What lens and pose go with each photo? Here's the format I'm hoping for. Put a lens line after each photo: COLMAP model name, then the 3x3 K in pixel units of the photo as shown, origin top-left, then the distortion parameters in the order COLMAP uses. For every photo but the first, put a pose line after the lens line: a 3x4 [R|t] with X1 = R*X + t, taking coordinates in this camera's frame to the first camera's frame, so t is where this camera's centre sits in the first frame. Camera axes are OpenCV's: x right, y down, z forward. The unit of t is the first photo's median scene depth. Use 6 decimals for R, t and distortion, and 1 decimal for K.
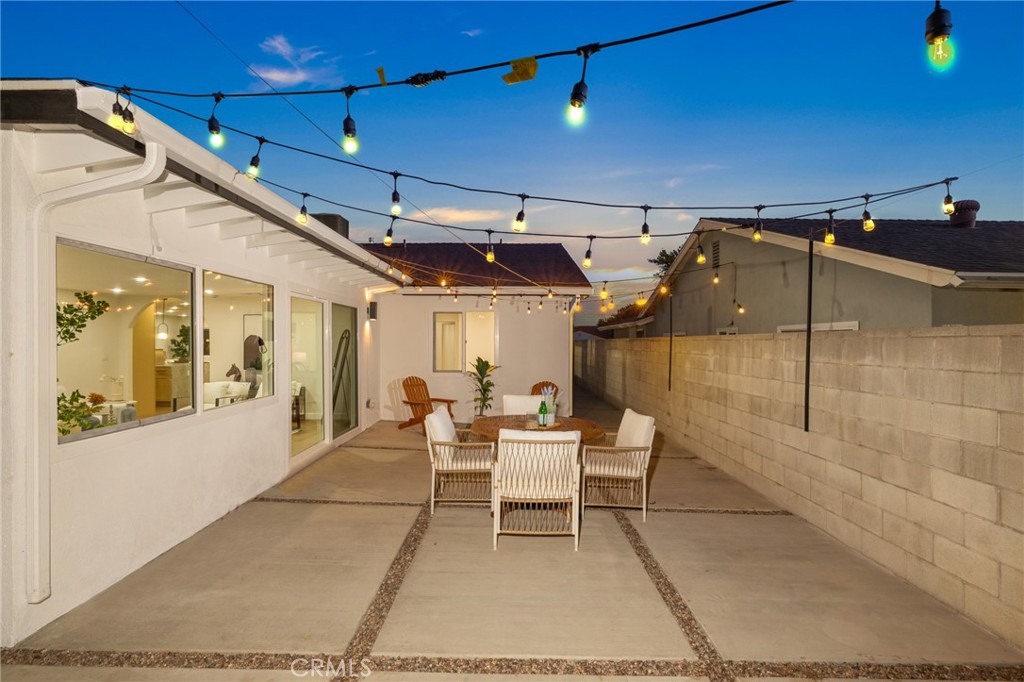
lens RADIAL K [[478.6, 0, 512.0], [0, 478.6, 341.0], [0, 0, 1]] dist [-0.011020, -0.000150]
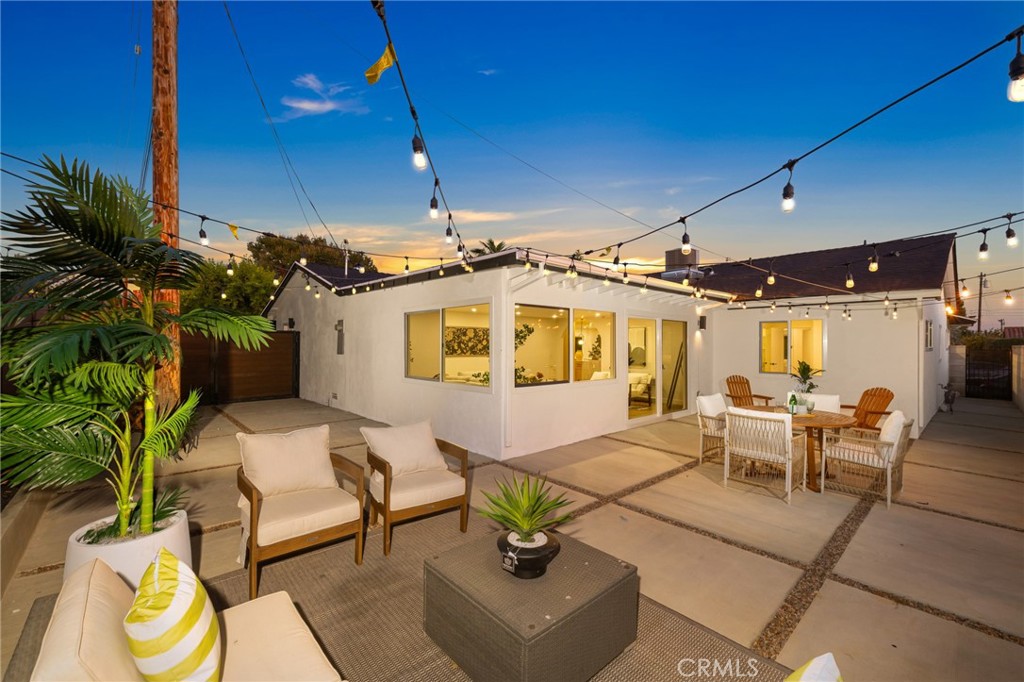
lens RADIAL K [[425.0, 0, 512.0], [0, 425.0, 341.0], [0, 0, 1]] dist [0.000383, 0.000024]
pose [[0.671396, -0.005048, -0.741082, 0.398307], [-0.004159, 0.999935, -0.010579, 0.001291], [0.741087, 0.010185, 0.671332, -0.297258]]
